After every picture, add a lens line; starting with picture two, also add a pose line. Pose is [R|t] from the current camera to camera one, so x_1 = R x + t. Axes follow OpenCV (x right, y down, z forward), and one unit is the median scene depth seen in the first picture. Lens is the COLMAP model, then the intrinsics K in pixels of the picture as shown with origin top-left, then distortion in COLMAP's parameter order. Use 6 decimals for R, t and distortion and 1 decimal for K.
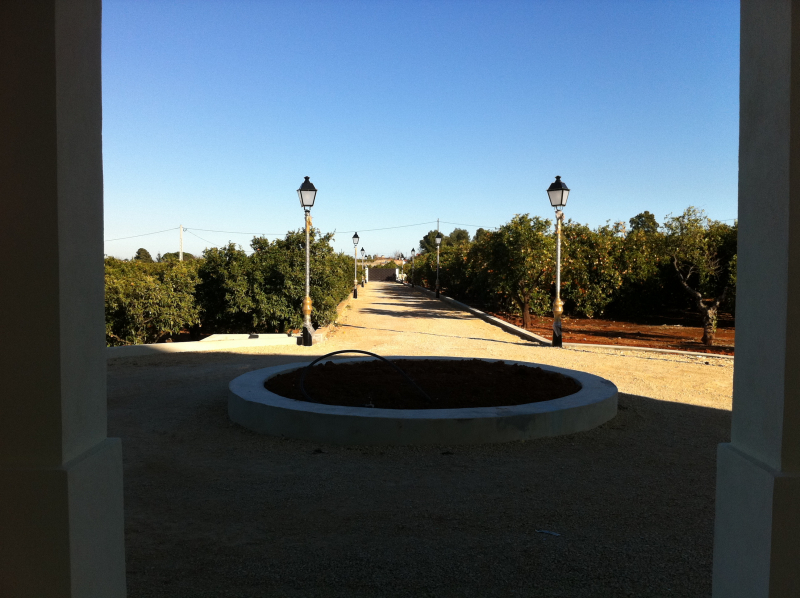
lens RADIAL K [[776.8, 0, 400.1], [0, 776.8, 299.2], [0, 0, 1]] dist [-0.008271, 0.000000]
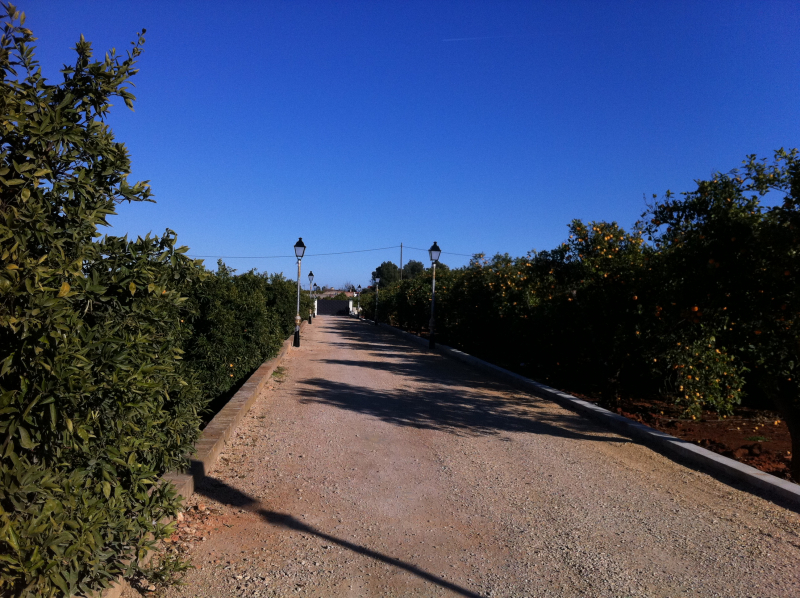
lens RADIAL K [[776.8, 0, 399.4], [0, 776.8, 299.2], [0, 0, 1]] dist [-0.008271, 0.000000]
pose [[0.997639, 0.021465, 0.065241, -0.006882], [-0.018631, 0.998869, -0.043754, -0.005037], [-0.066106, 0.042435, 0.996910, 0.149748]]
